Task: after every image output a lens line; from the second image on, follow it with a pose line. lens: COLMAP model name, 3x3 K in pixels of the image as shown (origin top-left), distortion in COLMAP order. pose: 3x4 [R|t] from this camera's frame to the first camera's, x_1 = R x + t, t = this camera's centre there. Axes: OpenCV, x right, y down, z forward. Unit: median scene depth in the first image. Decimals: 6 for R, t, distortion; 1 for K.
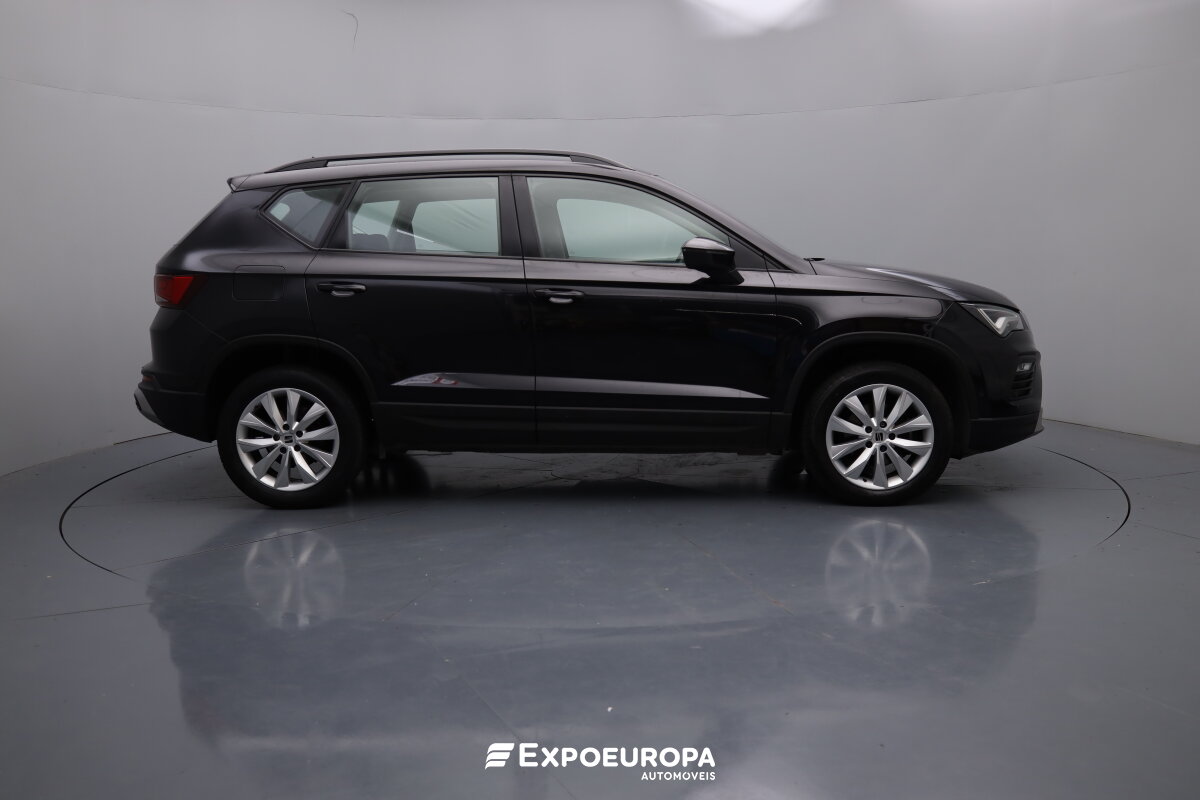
lens RADIAL K [[1212.6, 0, 598.7], [0, 1212.6, 391.6], [0, 0, 1]] dist [0.002609, 0.000000]
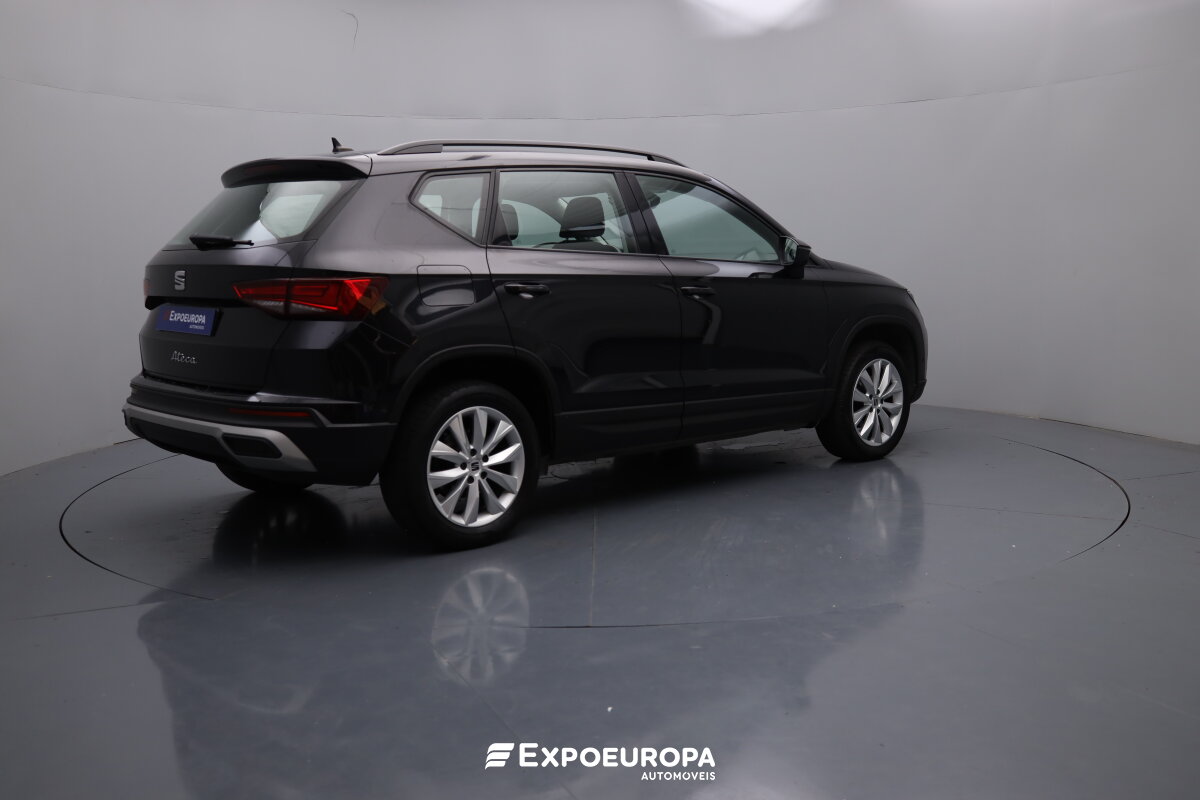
lens RADIAL K [[1212.6, 0, 600.4], [0, 1212.6, 401.4], [0, 0, 1]] dist [0.002609, 0.000000]
pose [[0.733037, -0.087566, 0.674529, -0.769323], [0.092509, 0.995299, 0.028675, -0.023163], [-0.673869, 0.041380, 0.737692, 0.301059]]
